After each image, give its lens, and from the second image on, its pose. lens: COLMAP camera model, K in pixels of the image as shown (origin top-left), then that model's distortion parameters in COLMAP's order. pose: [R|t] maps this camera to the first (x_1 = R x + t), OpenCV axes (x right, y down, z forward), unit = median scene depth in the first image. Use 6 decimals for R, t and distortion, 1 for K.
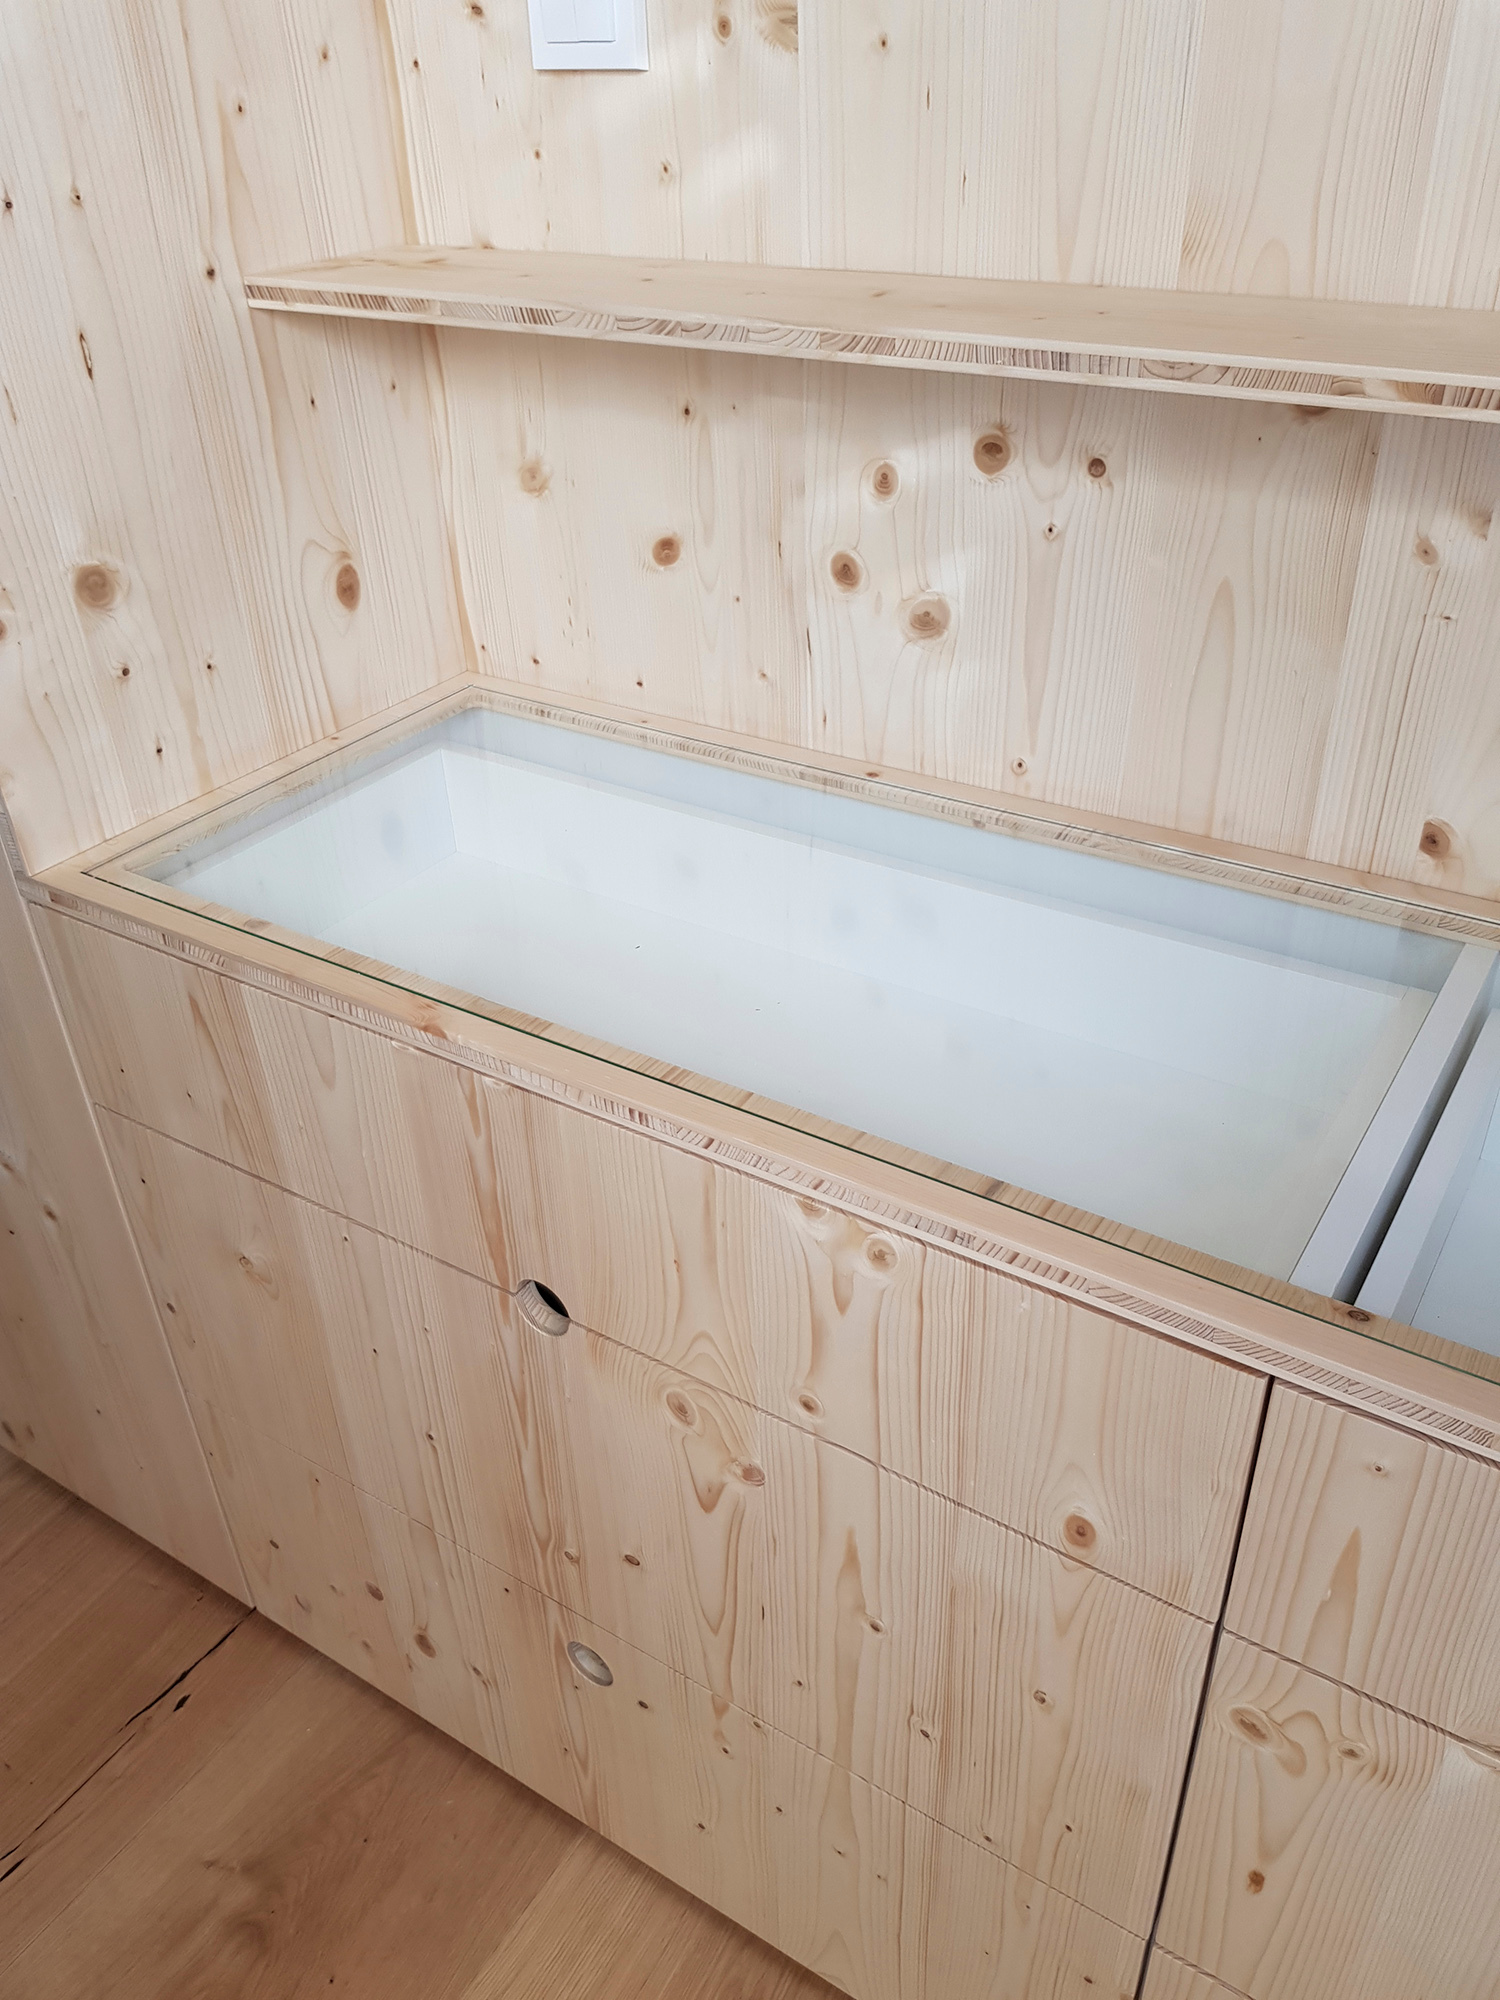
lens RADIAL K [[1585.6, 0, 750.0], [0, 1585.6, 1000.0], [0, 0, 1]] dist [0.045760, -0.102917]
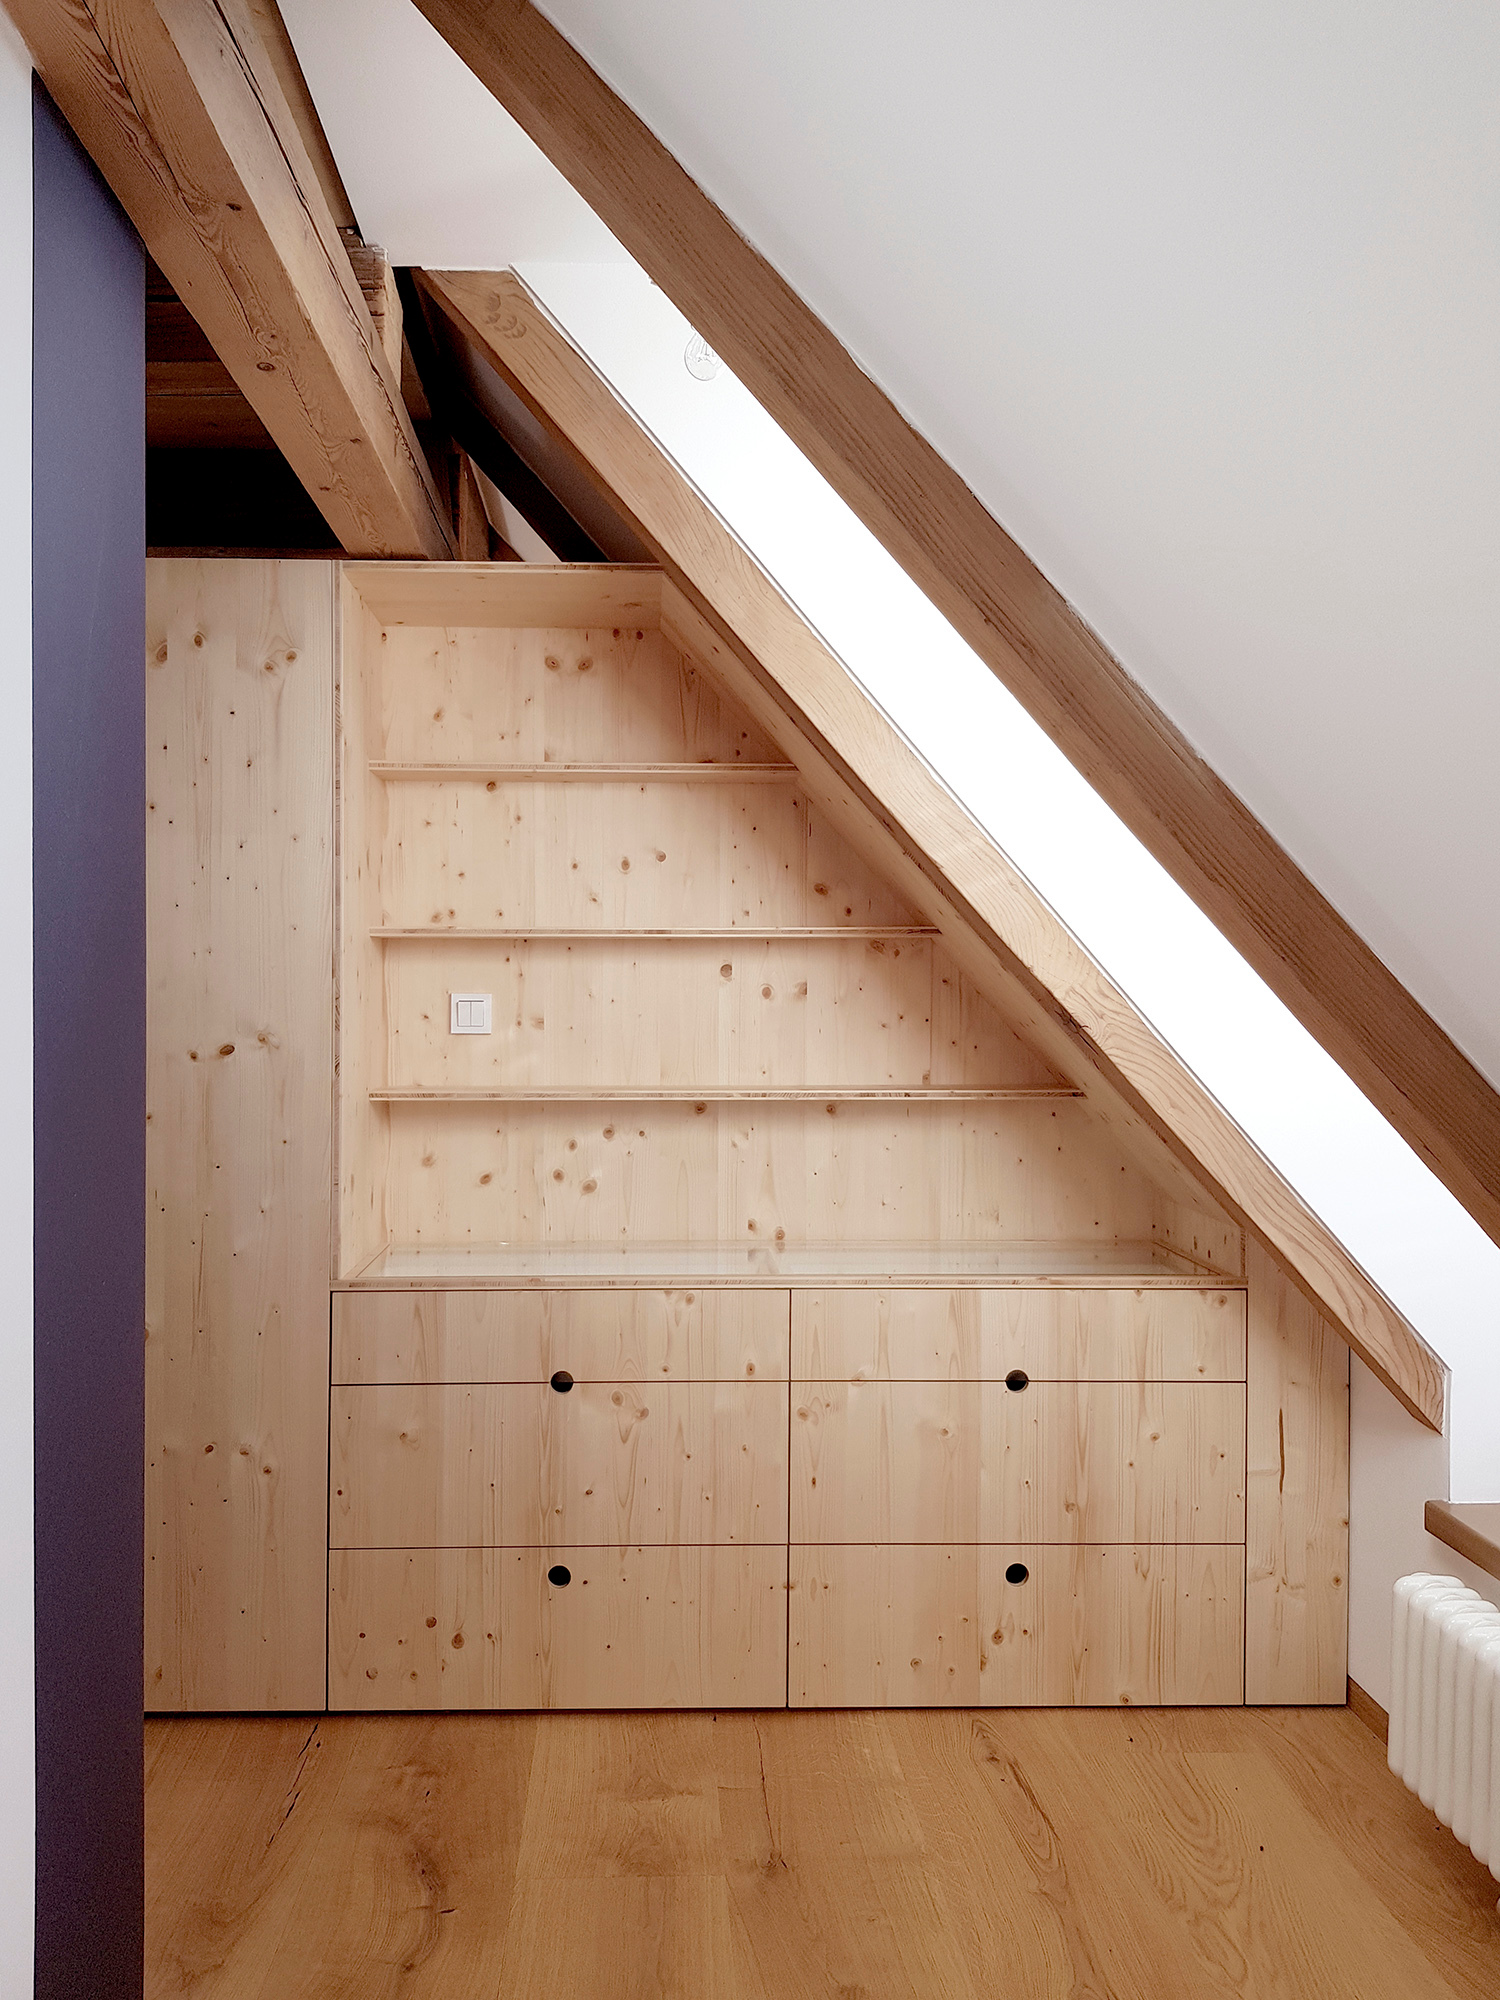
lens RADIAL K [[1729.8, 0, 669.2], [0, 1729.8, 968.8], [0, 0, 1]] dist [0.048461, -0.186396]
pose [[0.822929, 0.039734, 0.566753, -1.708775], [0.282027, 0.837399, -0.468213, 1.041836], [-0.493202, 0.545146, 0.677914, -1.620546]]
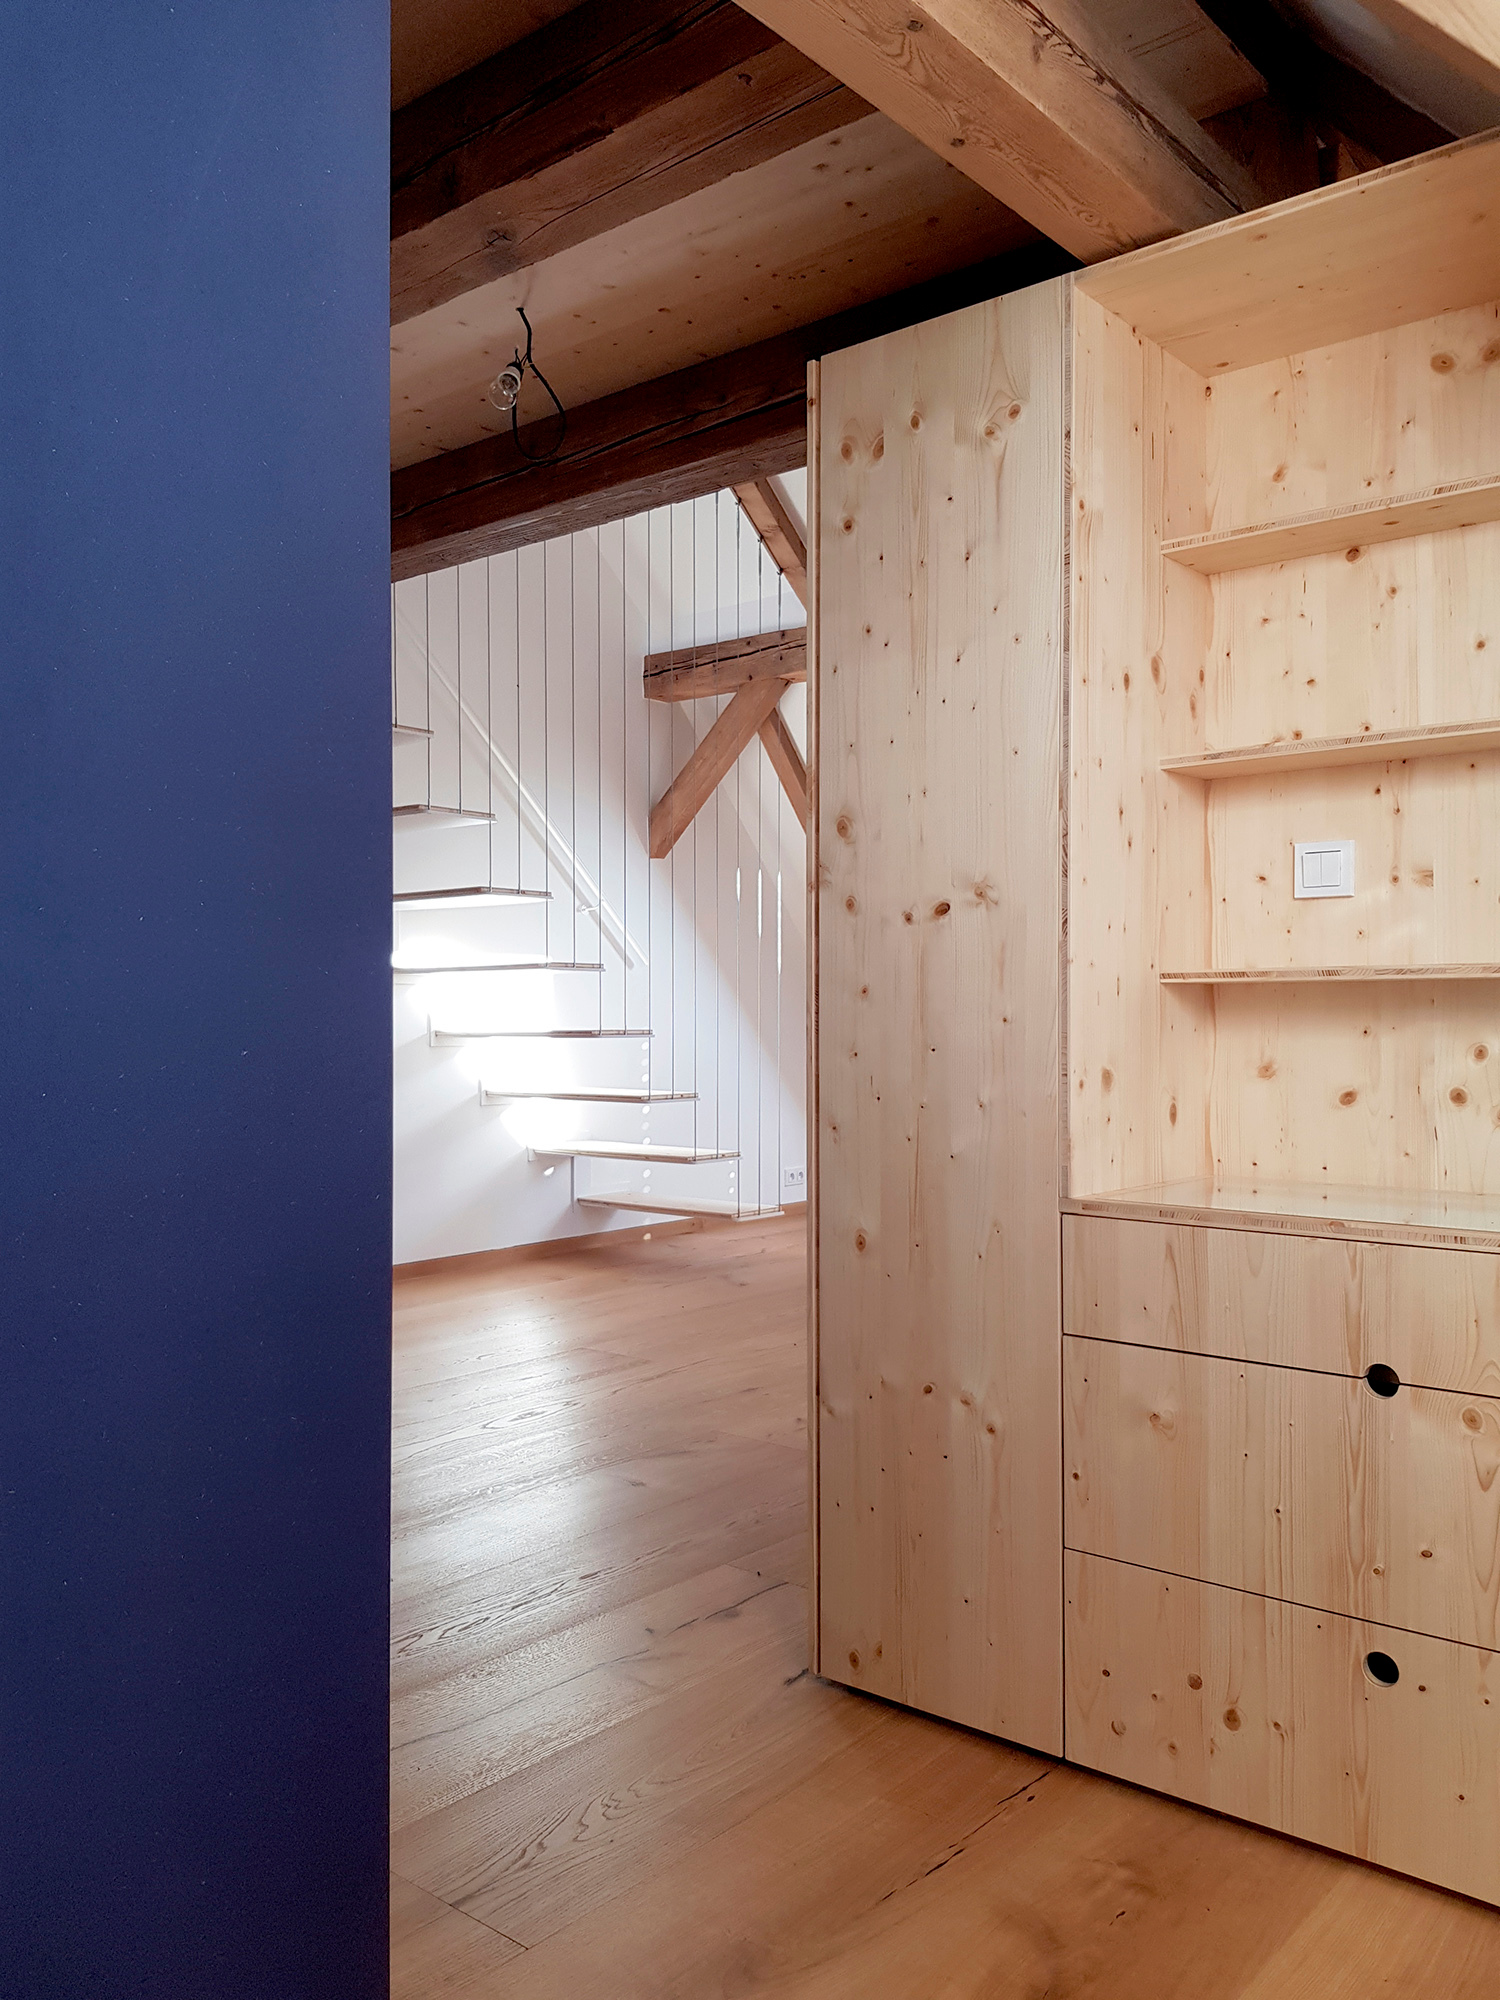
lens RADIAL K [[1585.5, 0, 607.8], [0, 1585.5, 992.4], [0, 0, 1]] dist [0.056716, -0.086649]
pose [[0.983360, 0.032351, -0.178762, -0.690529], [-0.125502, 0.832427, -0.539736, 0.923325], [0.131346, 0.553190, 0.822636, -0.994510]]
